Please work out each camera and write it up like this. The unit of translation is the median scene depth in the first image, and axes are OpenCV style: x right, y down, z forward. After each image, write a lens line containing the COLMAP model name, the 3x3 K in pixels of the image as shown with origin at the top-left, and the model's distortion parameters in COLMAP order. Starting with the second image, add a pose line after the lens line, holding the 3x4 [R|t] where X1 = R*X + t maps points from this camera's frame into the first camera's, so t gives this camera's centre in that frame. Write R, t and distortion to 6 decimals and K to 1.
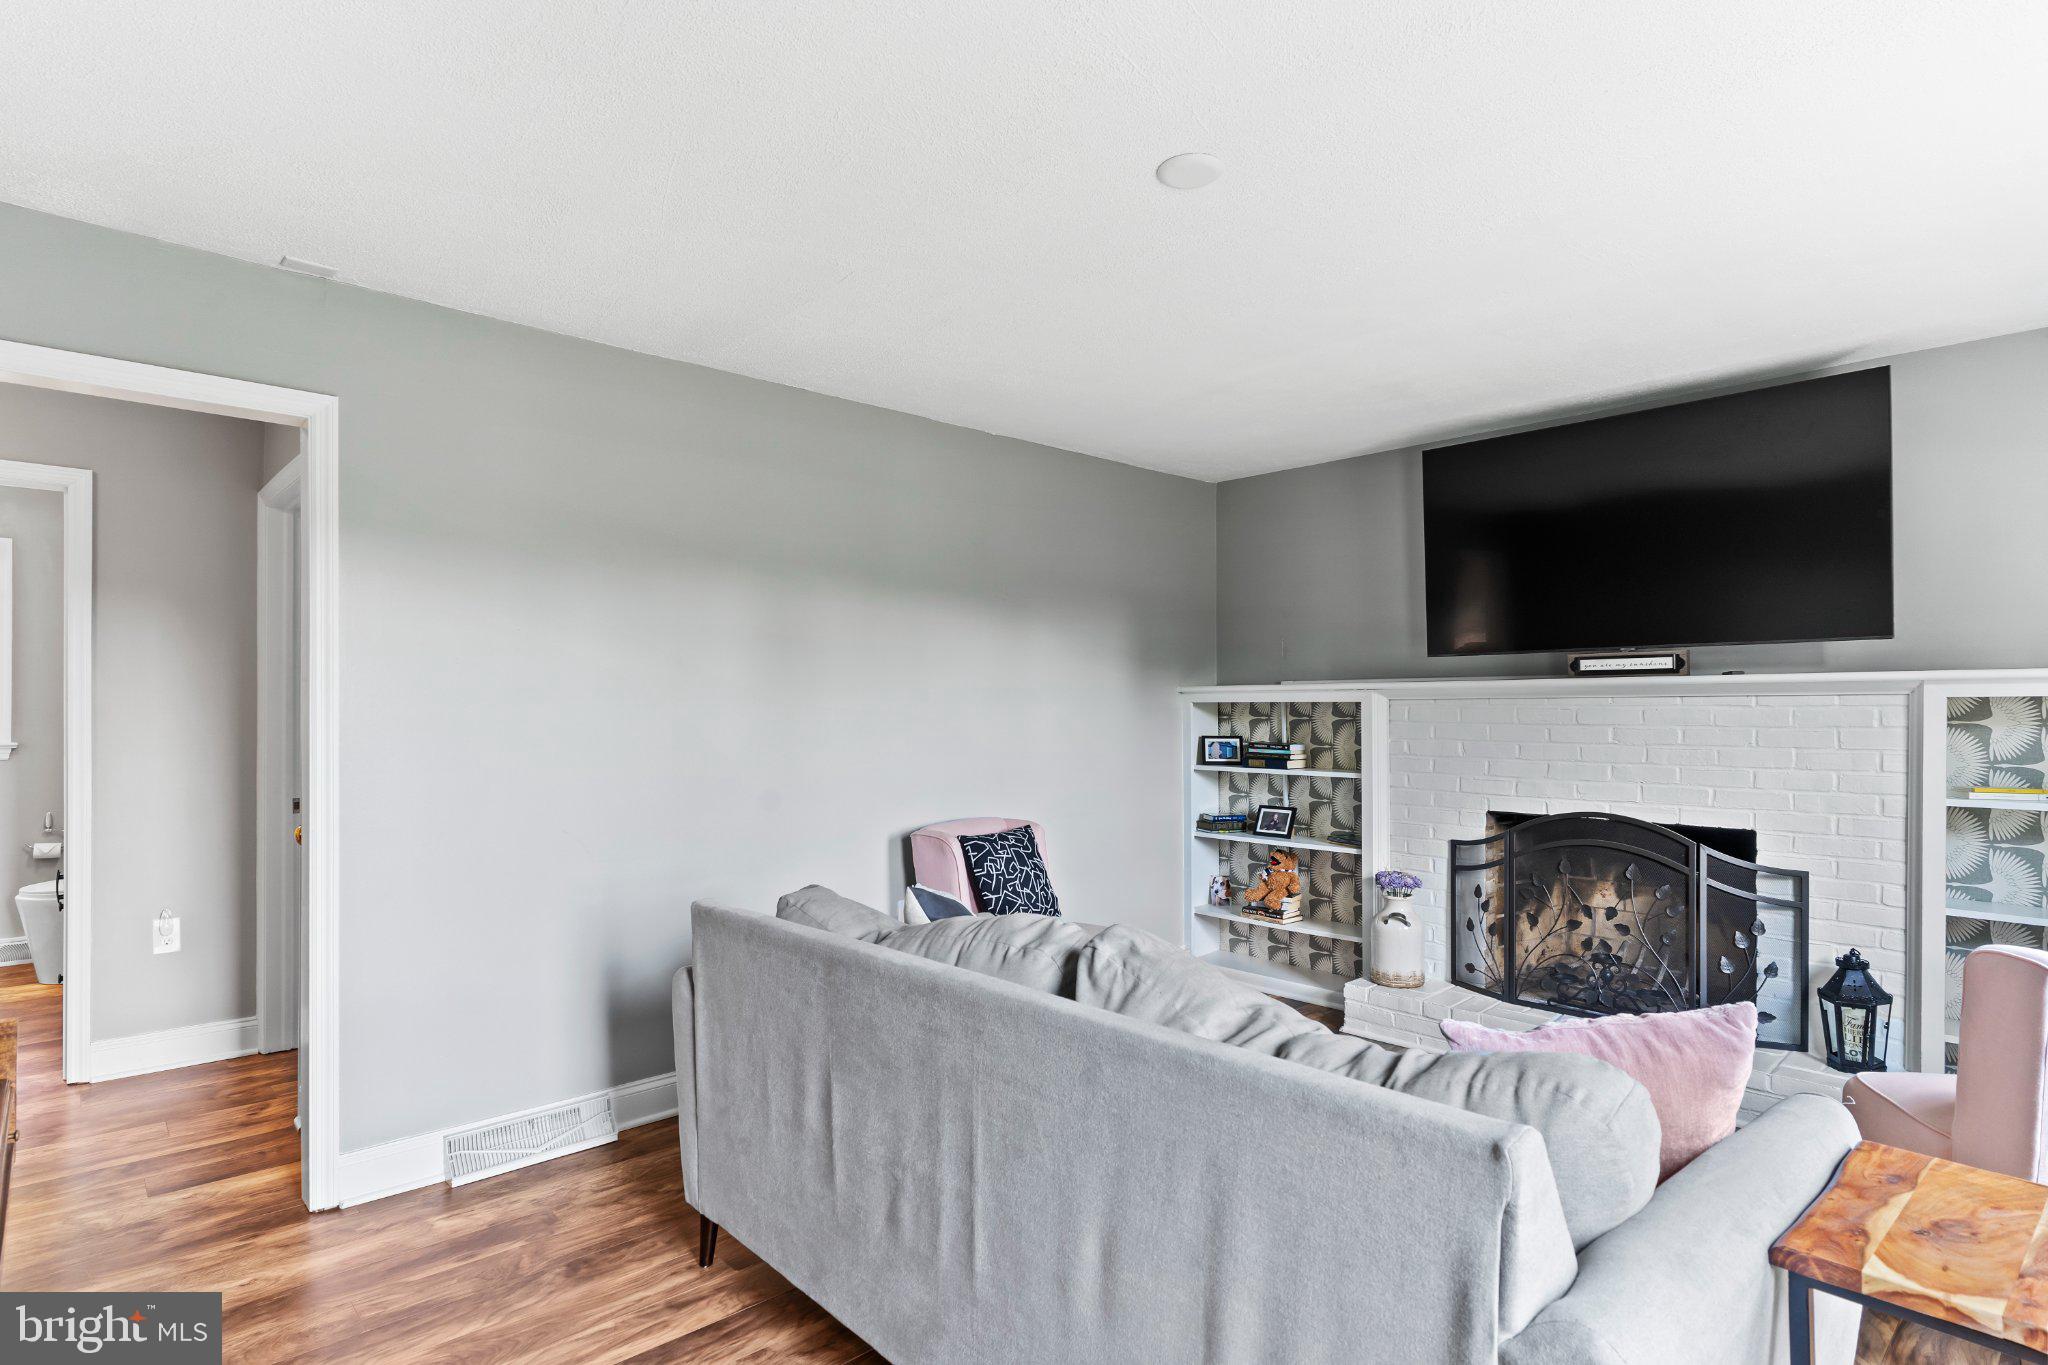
lens RADIAL K [[1061.9, 0, 1019.3], [0, 1061.9, 730.6], [0, 0, 1]] dist [-0.005525, 0.000248]
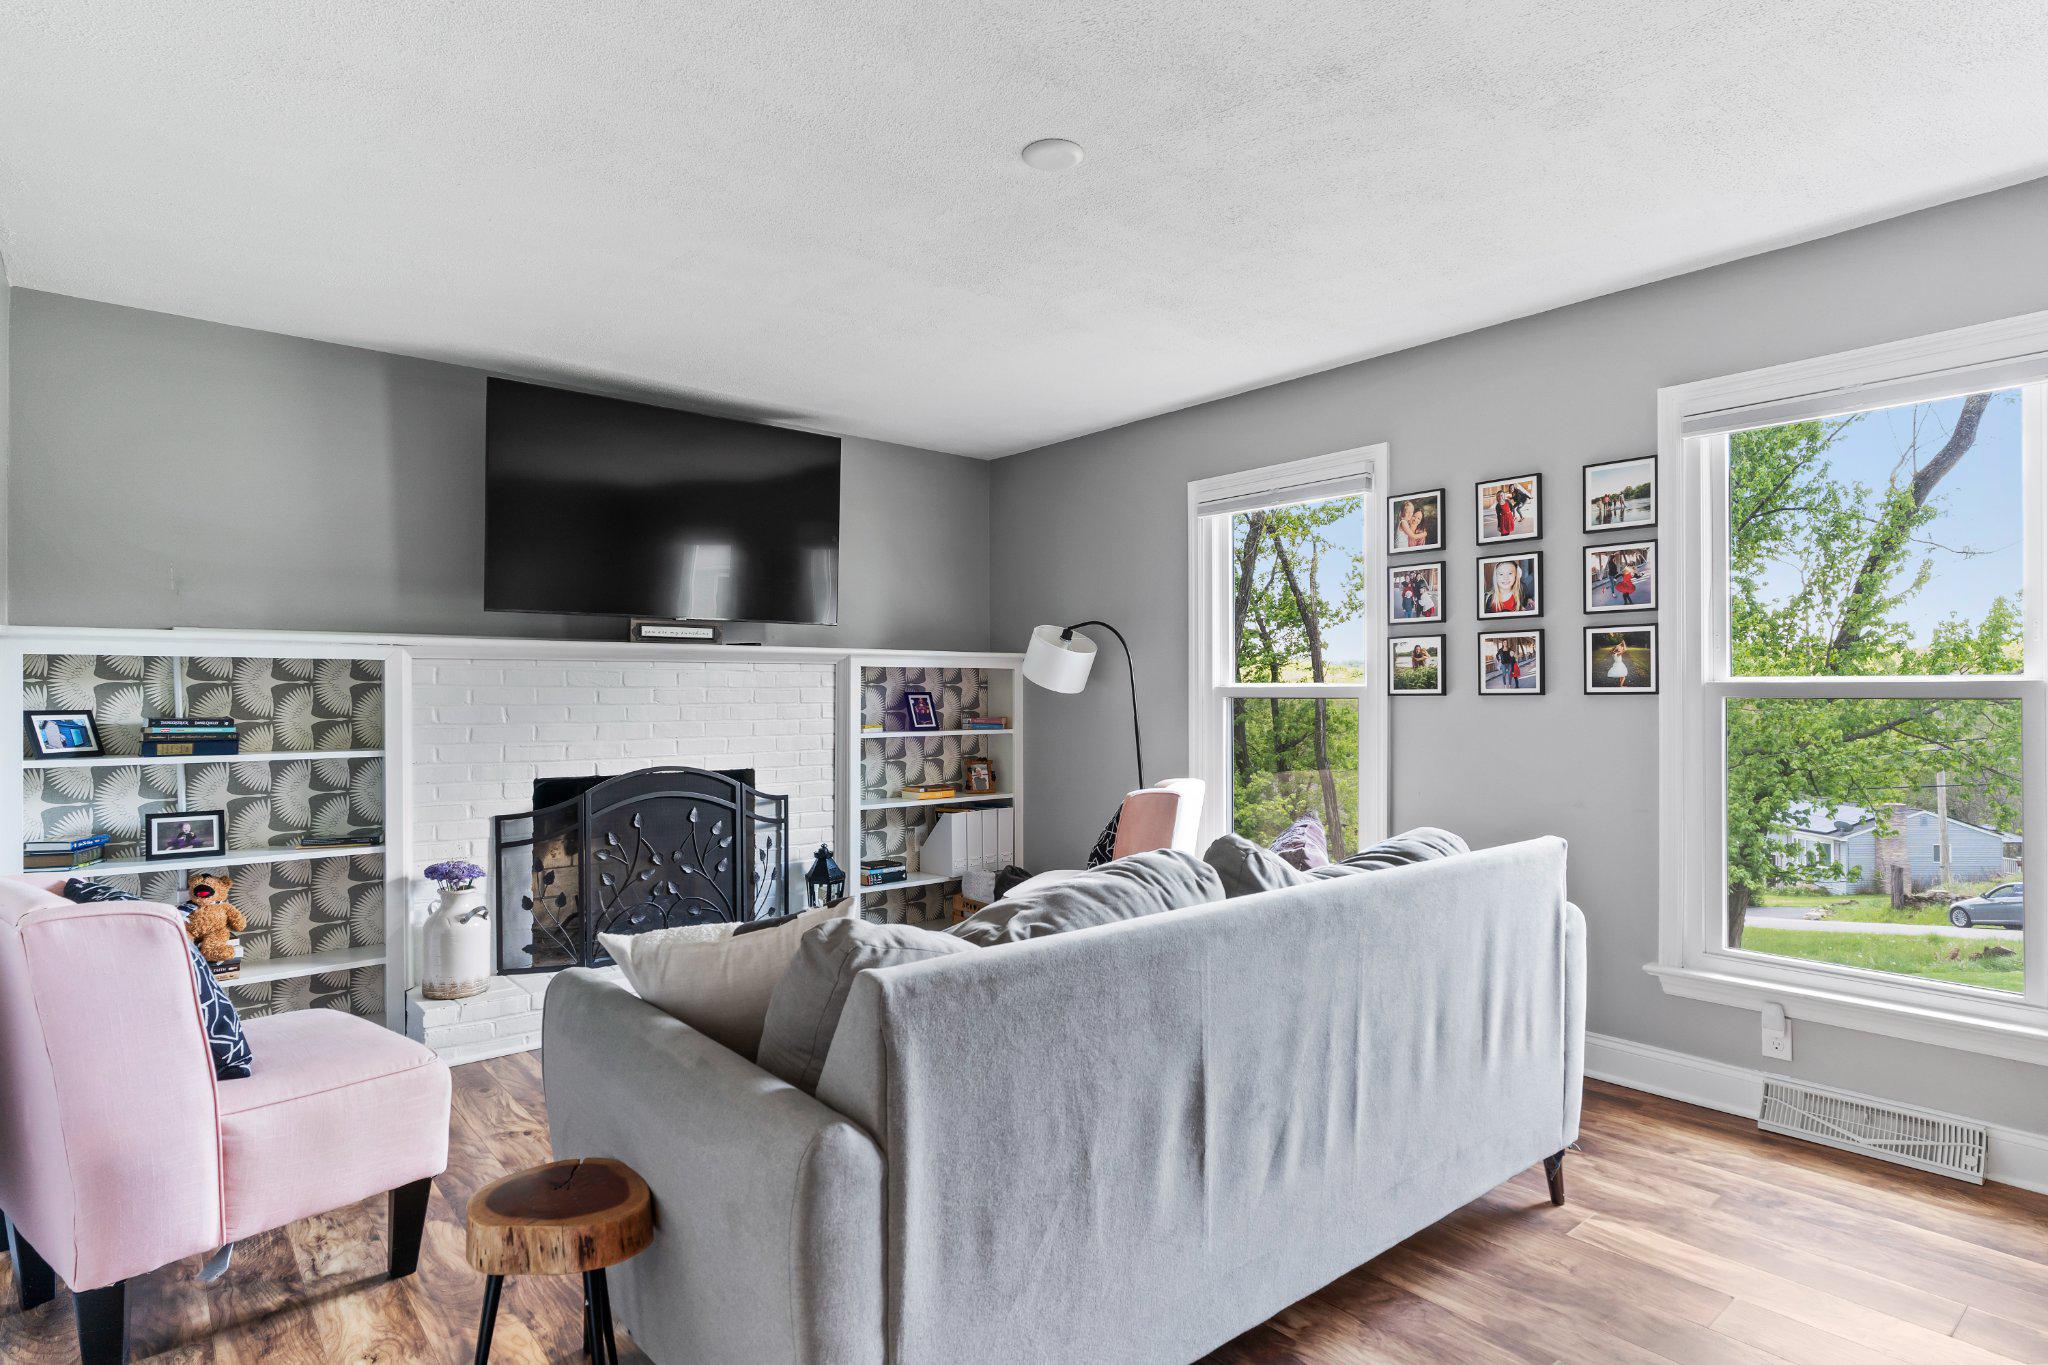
lens RADIAL K [[1061.2, 0, 1019.6], [0, 1061.2, 646.5], [0, 0, 1]] dist [-0.002502, 0.001656]
pose [[0.060995, 0.028619, 0.997728, -0.443450], [0.011101, 0.999508, -0.029348, -0.008894], [-0.998076, 0.012865, 0.060647, 0.474193]]
